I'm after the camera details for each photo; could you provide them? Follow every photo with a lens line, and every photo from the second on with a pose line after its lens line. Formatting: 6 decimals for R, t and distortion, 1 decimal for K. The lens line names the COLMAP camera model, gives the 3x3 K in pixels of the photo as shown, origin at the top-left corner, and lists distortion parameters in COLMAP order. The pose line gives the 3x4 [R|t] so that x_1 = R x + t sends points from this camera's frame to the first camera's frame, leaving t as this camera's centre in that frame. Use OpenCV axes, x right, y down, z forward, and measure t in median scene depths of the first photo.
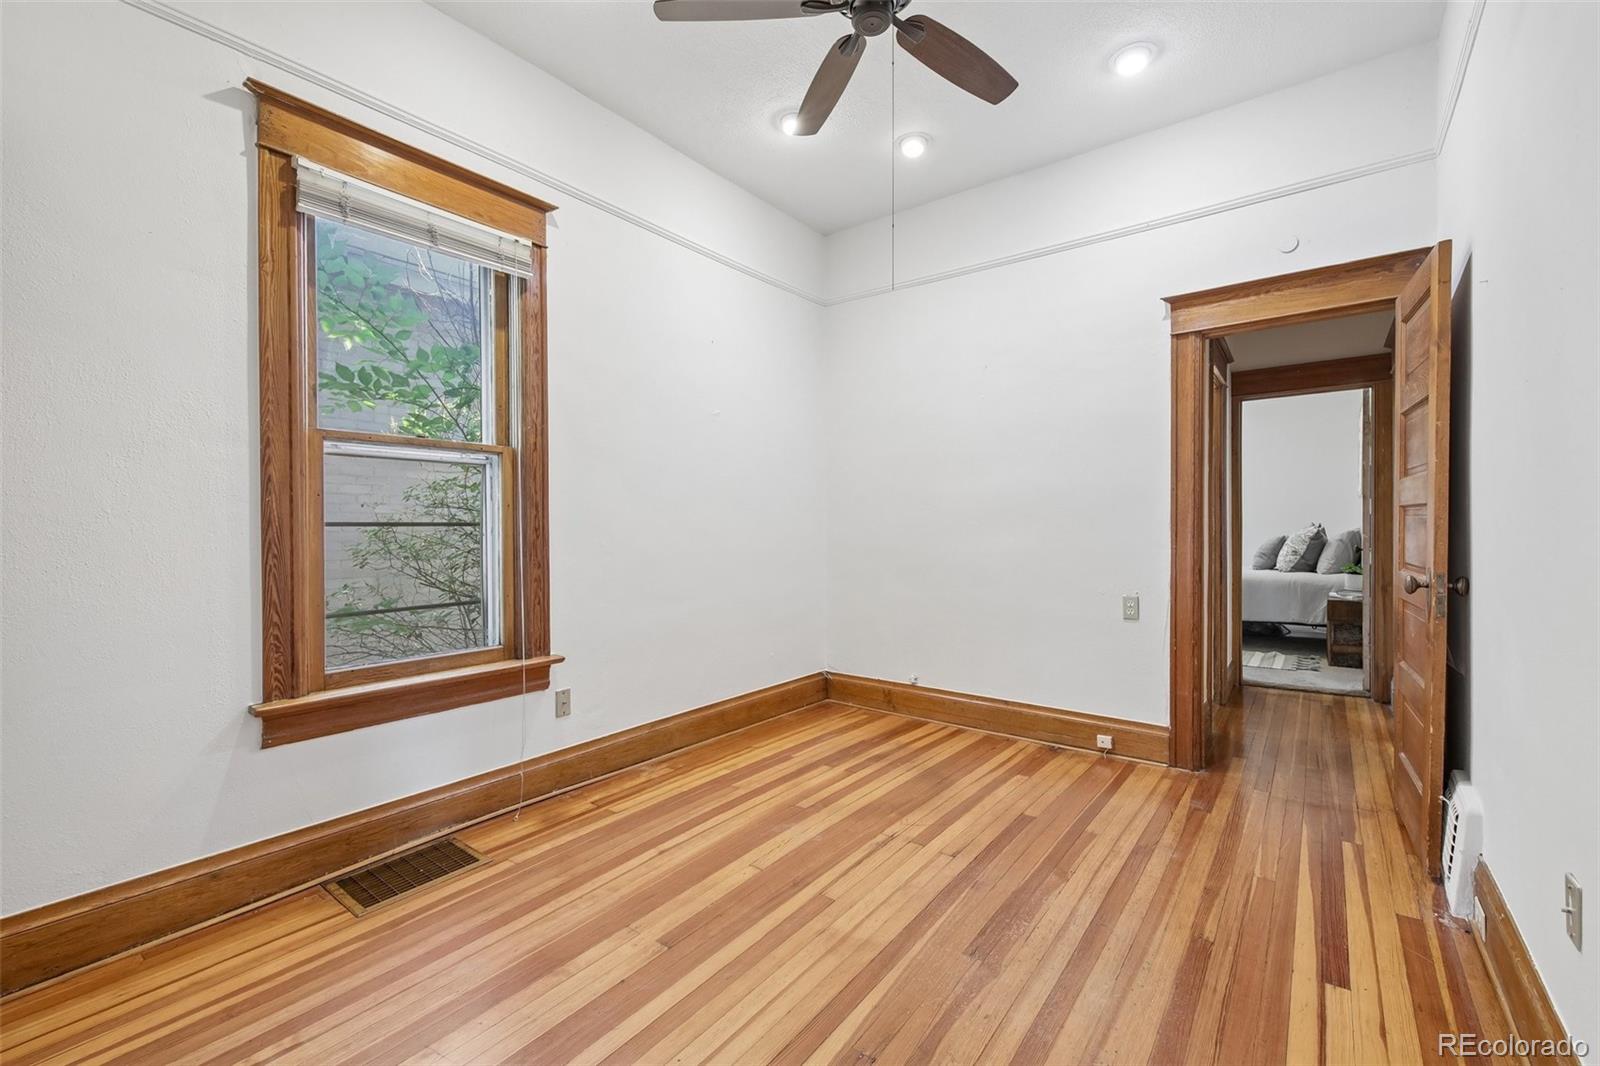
lens RADIAL K [[682.6, 0, 800.6], [0, 682.6, 535.9], [0, 0, 1]] dist [0.020785, -0.001478]
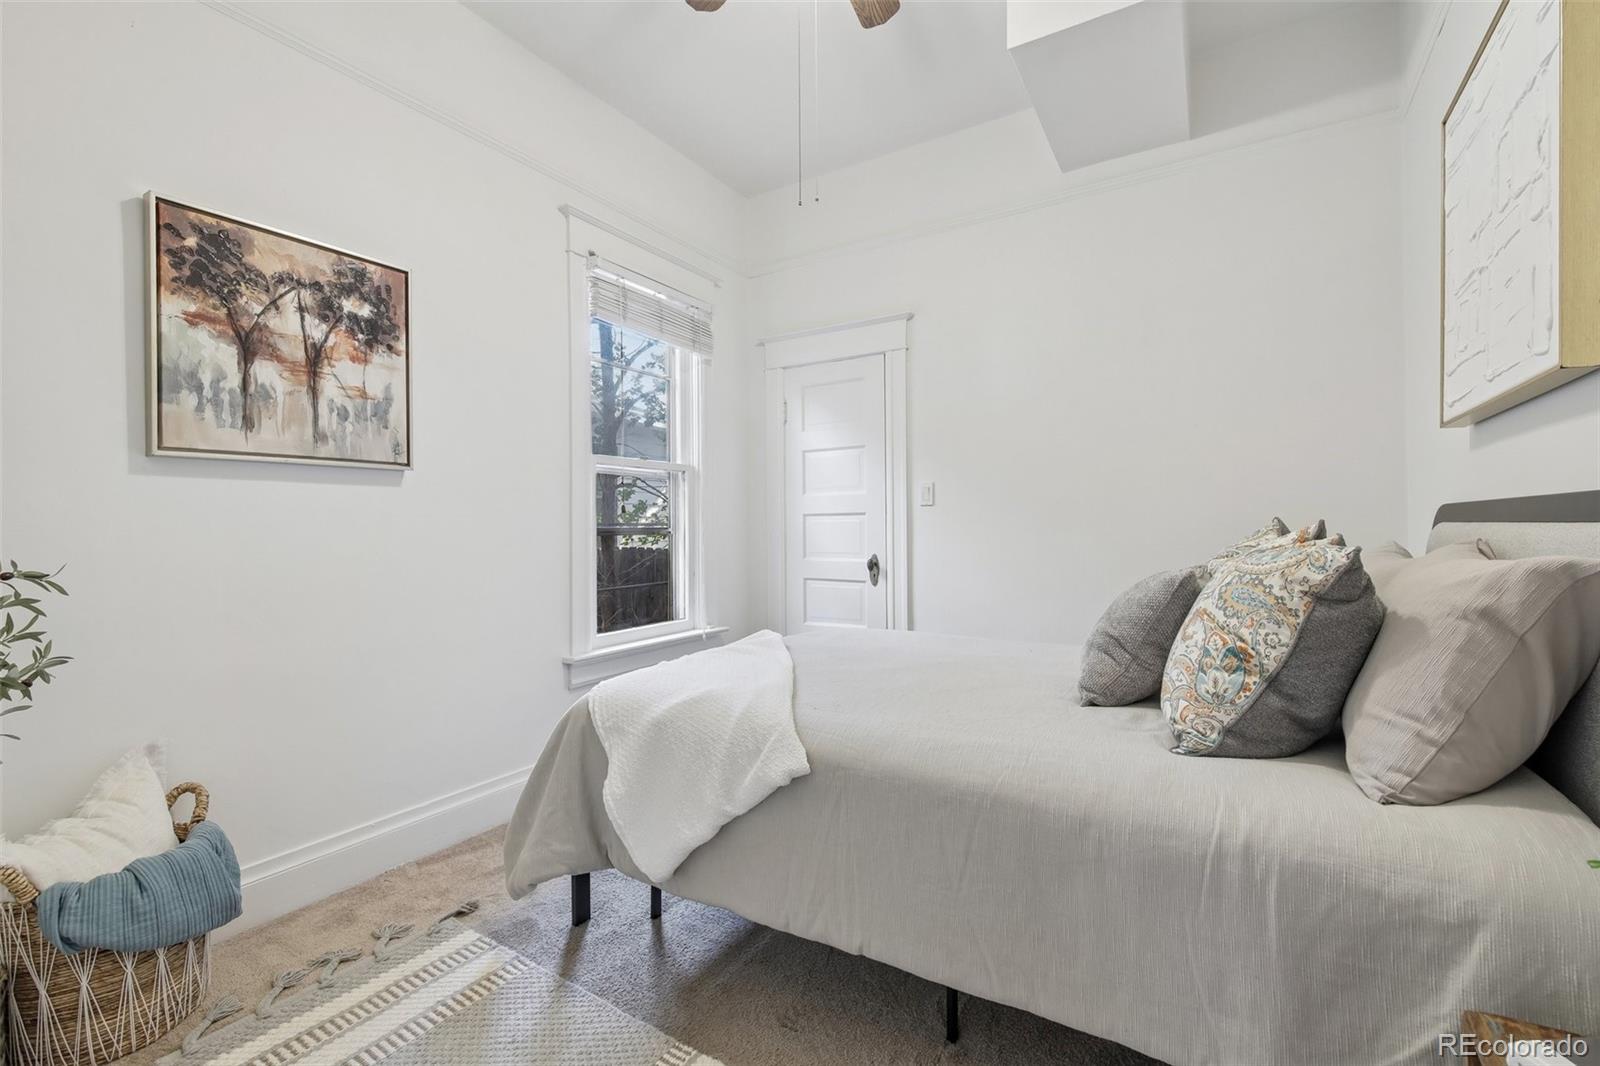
lens RADIAL K [[682.6, 0, 799.9], [0, 682.6, 527.4], [0, 0, 1]] dist [0.020785, -0.001478]
pose [[0.995875, -0.003605, 0.090661, 0.565959], [0.004240, 0.999968, -0.006807, -0.015521], [-0.090634, 0.007163, 0.995859, 0.804828]]
